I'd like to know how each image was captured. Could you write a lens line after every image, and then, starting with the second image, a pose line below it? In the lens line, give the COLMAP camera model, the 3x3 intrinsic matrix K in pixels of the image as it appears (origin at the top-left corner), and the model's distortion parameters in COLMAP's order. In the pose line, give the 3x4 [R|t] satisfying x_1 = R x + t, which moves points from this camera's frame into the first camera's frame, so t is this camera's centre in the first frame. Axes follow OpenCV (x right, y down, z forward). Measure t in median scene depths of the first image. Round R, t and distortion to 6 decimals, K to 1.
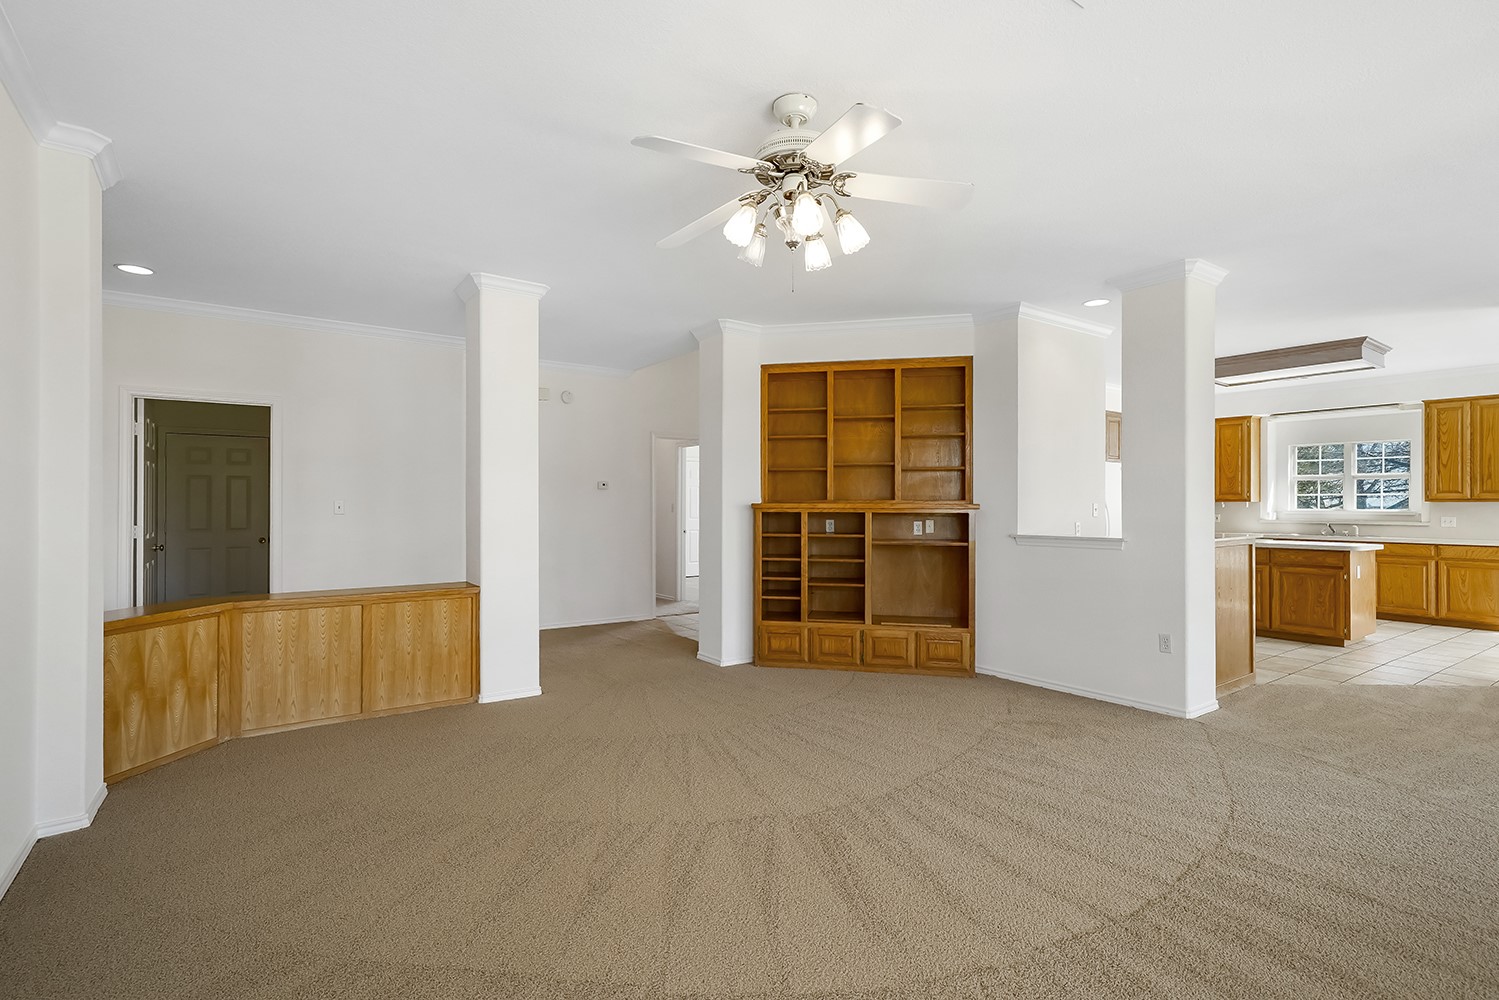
lens RADIAL K [[703.1, 0, 749.5], [0, 703.1, 500.0], [0, 0, 1]] dist [0.022545, 0.000514]
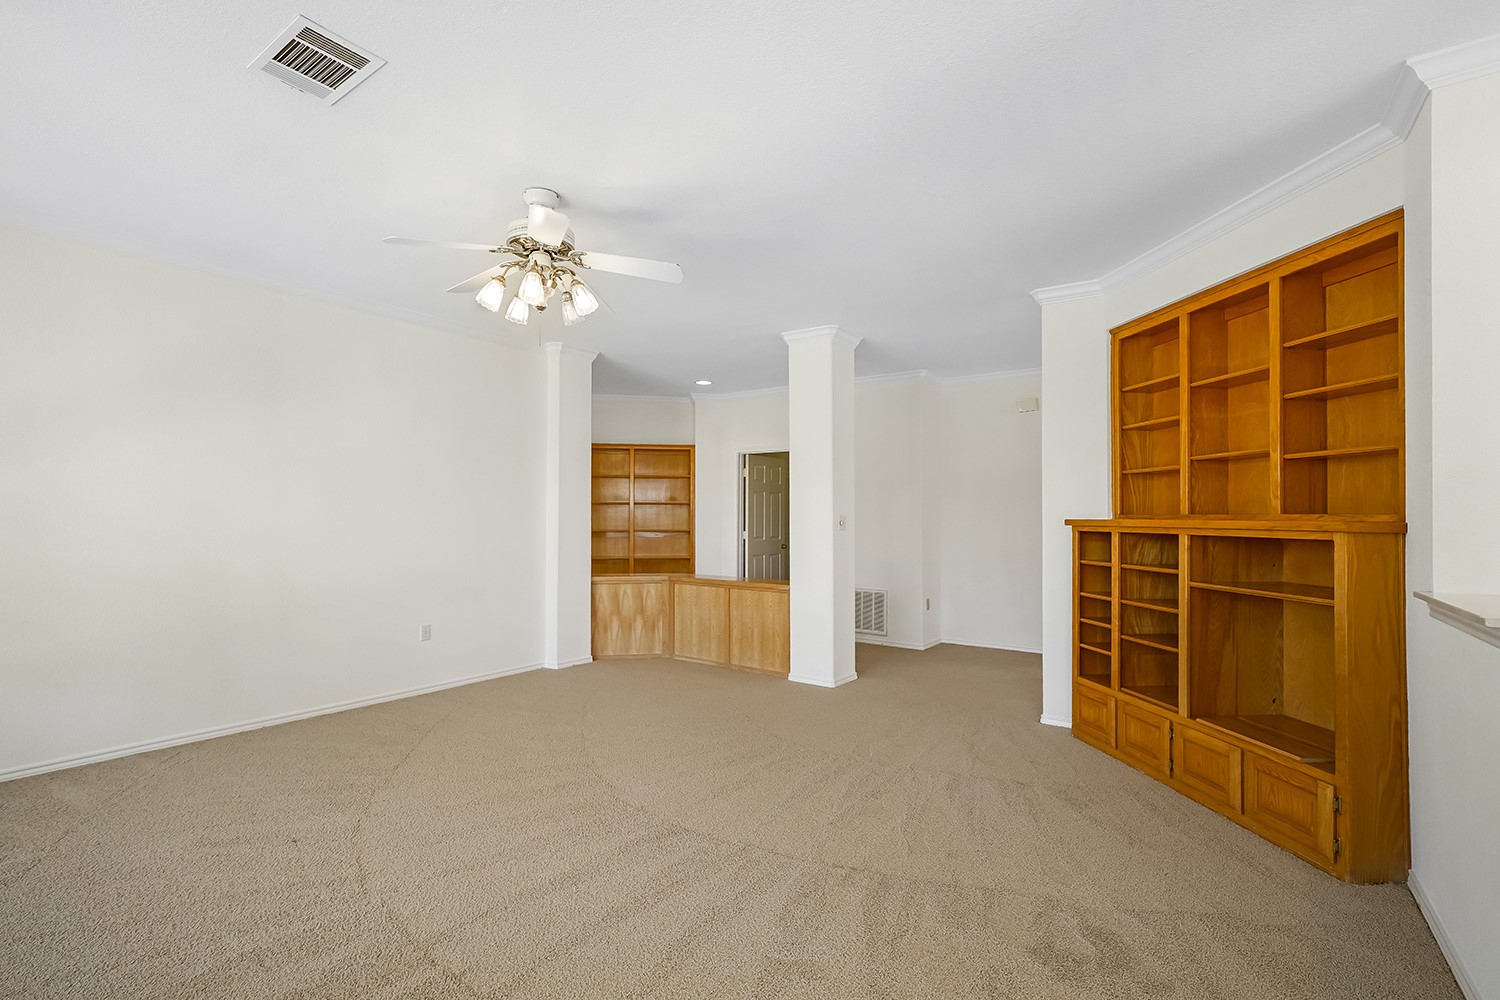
lens RADIAL K [[698.0, 0, 750.0], [0, 698.0, 500.0], [0, 0, 1]] dist [-0.000781, 0.000020]
pose [[0.331602, -0.021773, -0.943168, 0.669963], [0.002264, 0.999749, -0.022283, 0.000706], [0.943417, 0.005253, 0.331569, 0.472132]]
